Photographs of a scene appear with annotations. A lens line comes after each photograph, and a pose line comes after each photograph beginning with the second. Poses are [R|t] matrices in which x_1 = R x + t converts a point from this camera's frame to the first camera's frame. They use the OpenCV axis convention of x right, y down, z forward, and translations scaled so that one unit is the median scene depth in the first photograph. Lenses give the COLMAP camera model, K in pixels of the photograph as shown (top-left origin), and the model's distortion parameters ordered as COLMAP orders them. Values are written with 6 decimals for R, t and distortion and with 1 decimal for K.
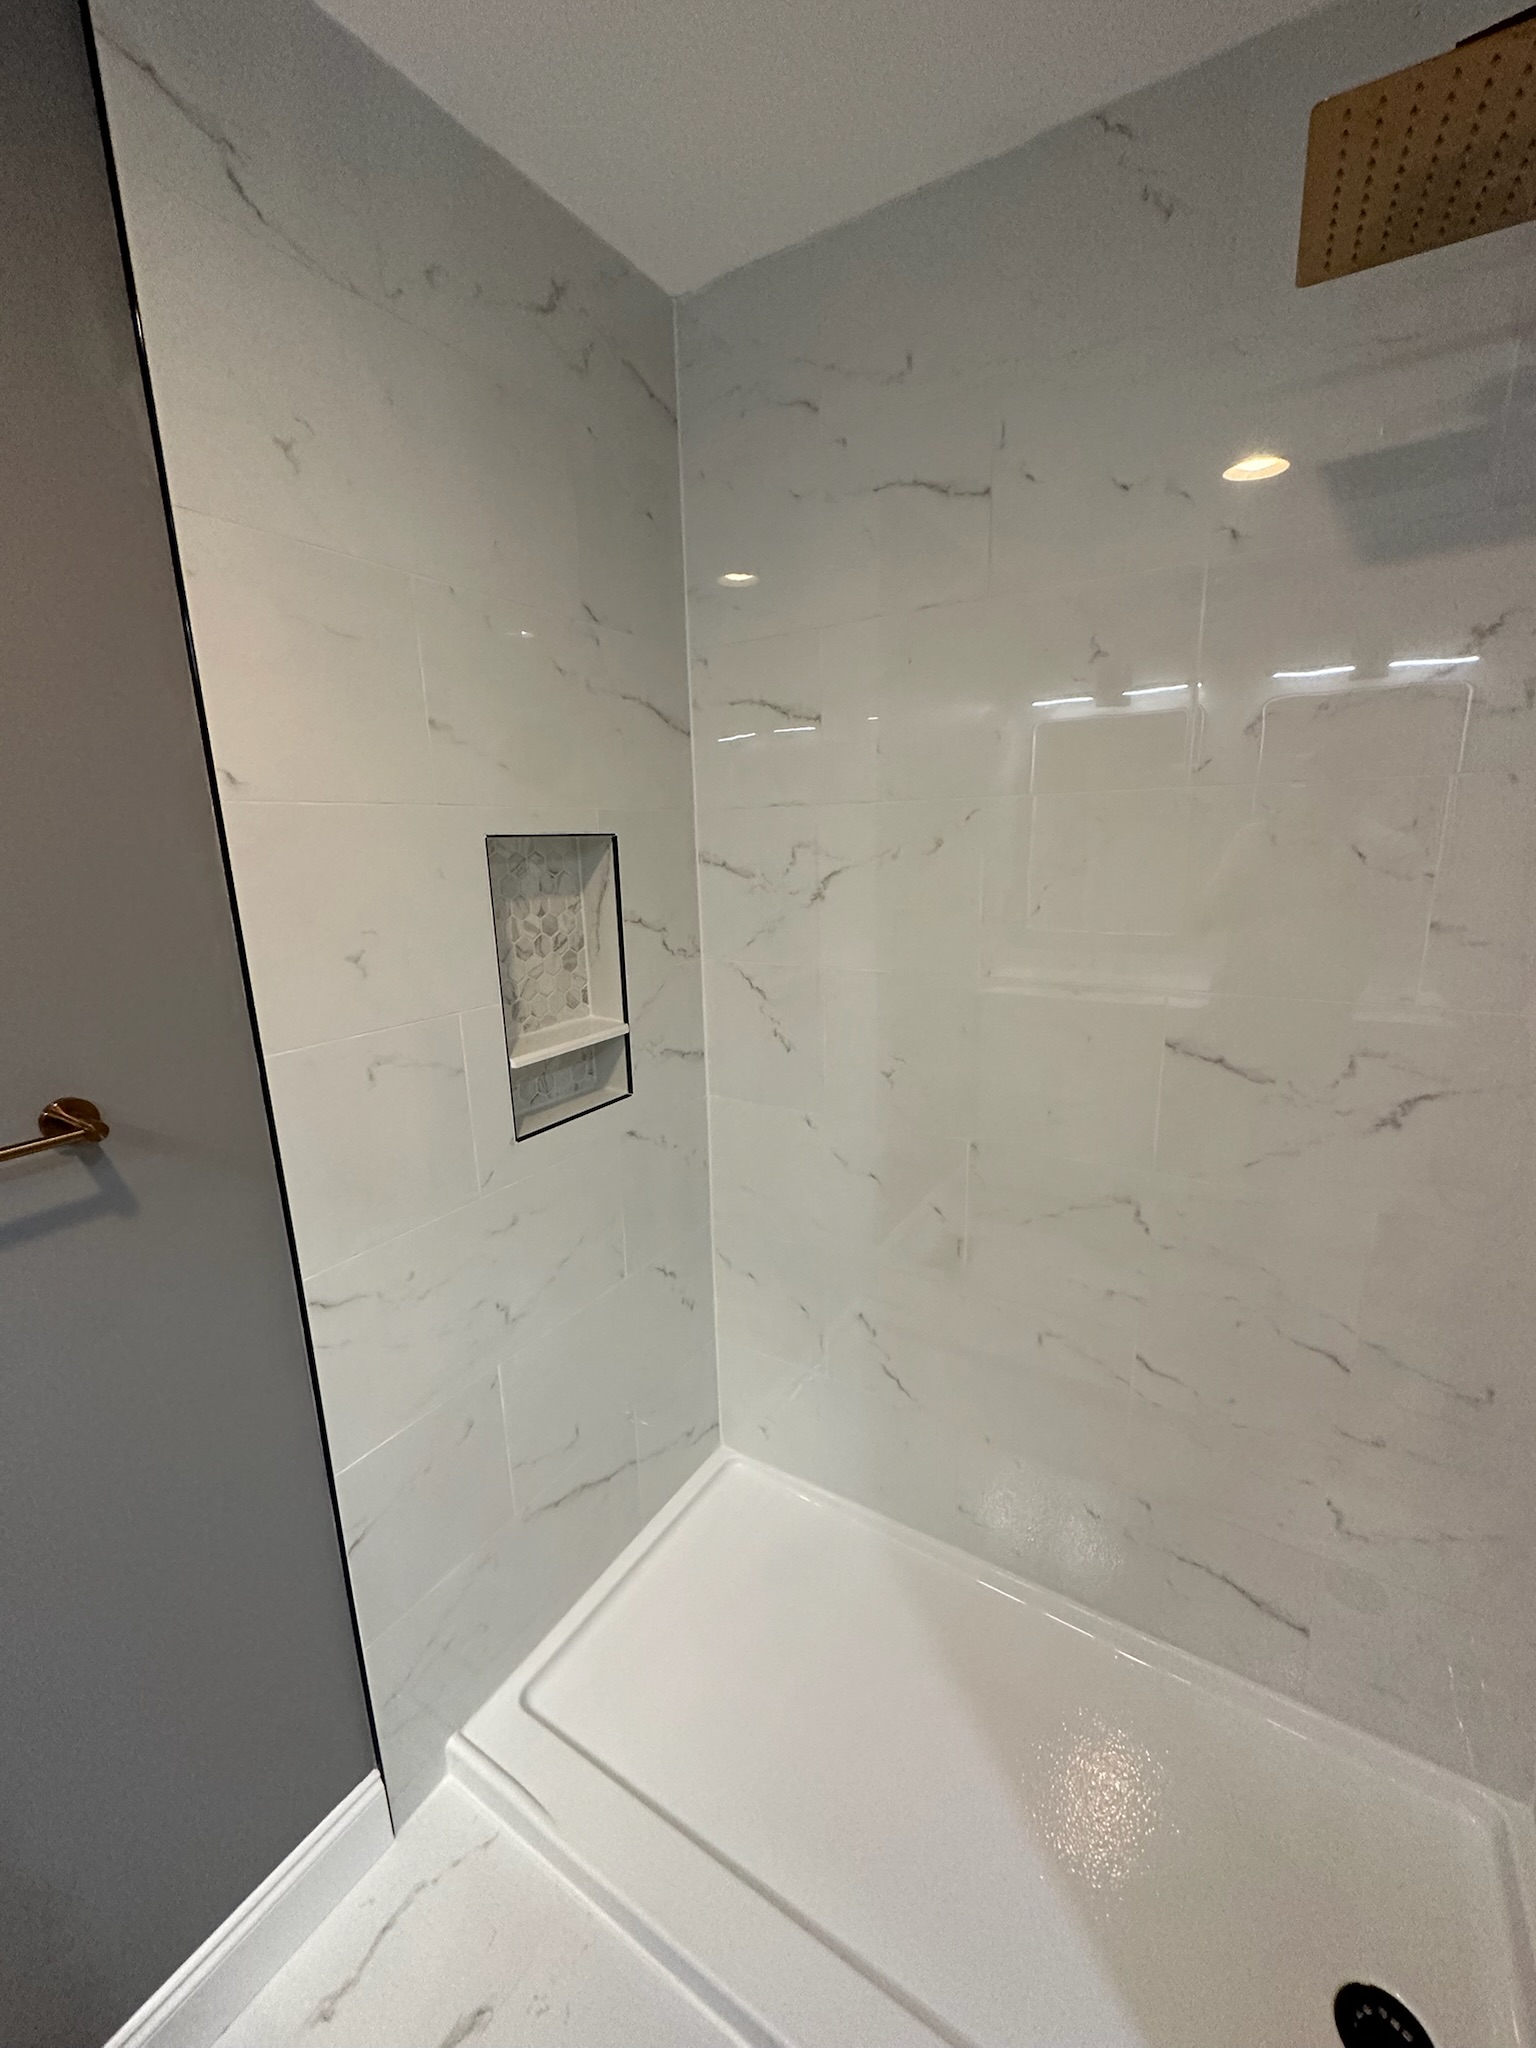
lens RADIAL K [[817.9, 0, 770.1], [0, 817.9, 1020.5], [0, 0, 1]] dist [-0.002178, 0.000202]
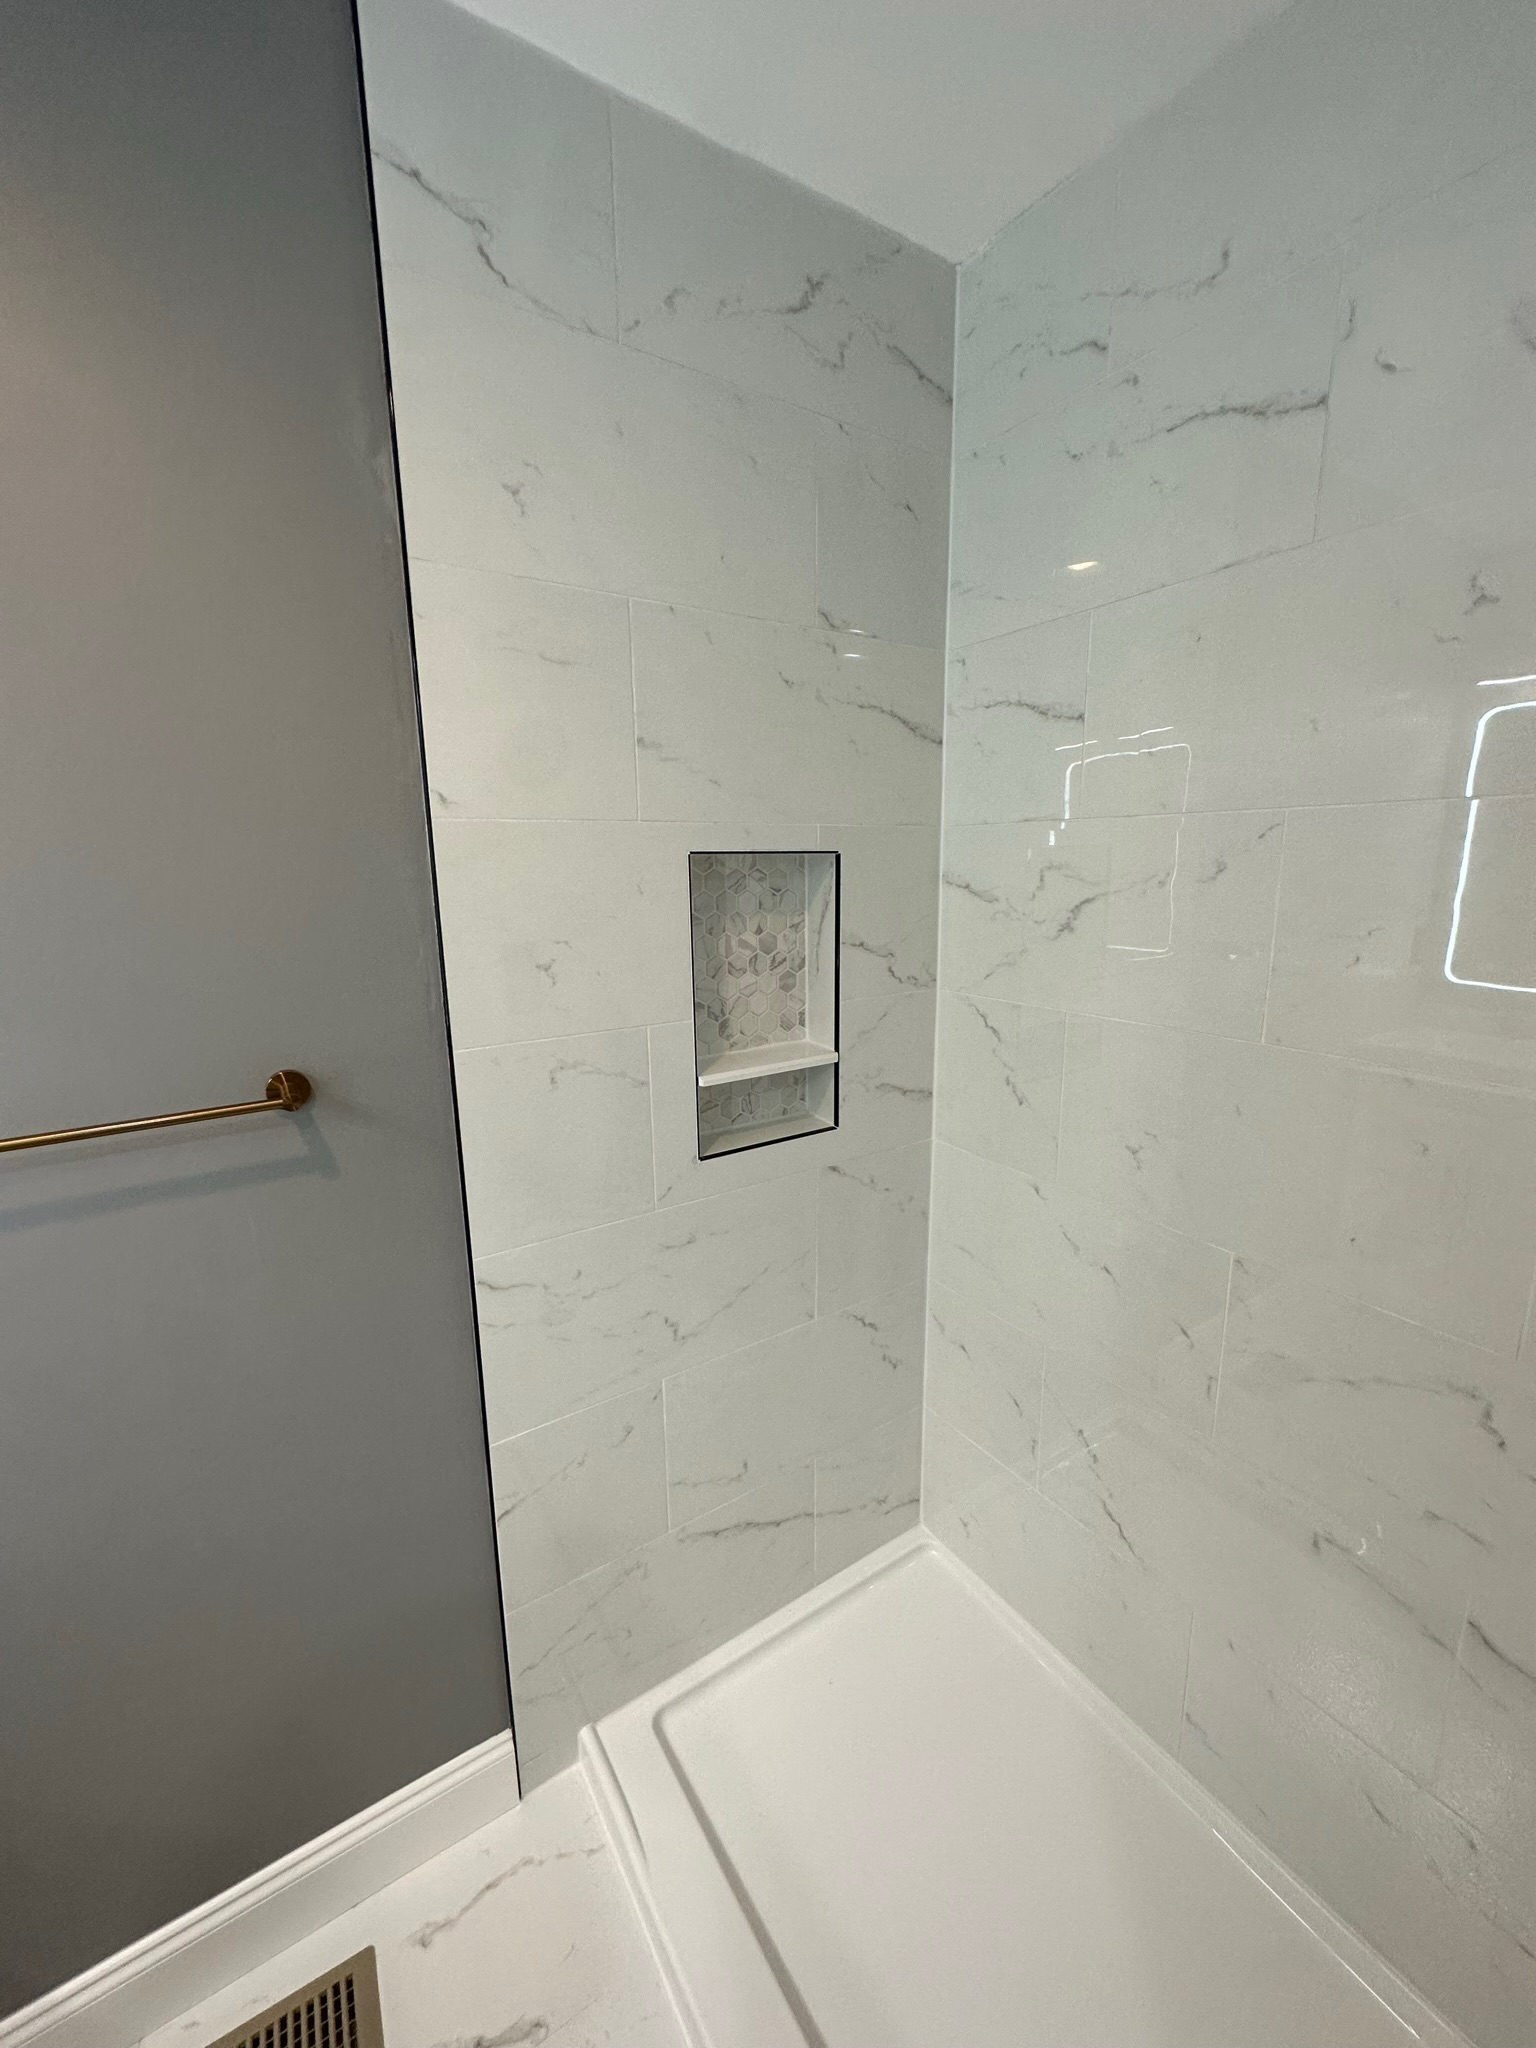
lens RADIAL K [[817.9, 0, 770.1], [0, 817.9, 1020.5], [0, 0, 1]] dist [-0.002178, 0.000202]
pose [[0.908159, 0.095868, -0.407501, 0.140293], [-0.102603, 0.994708, 0.005352, -0.031132], [0.405858, 0.036950, 0.913189, 0.114424]]
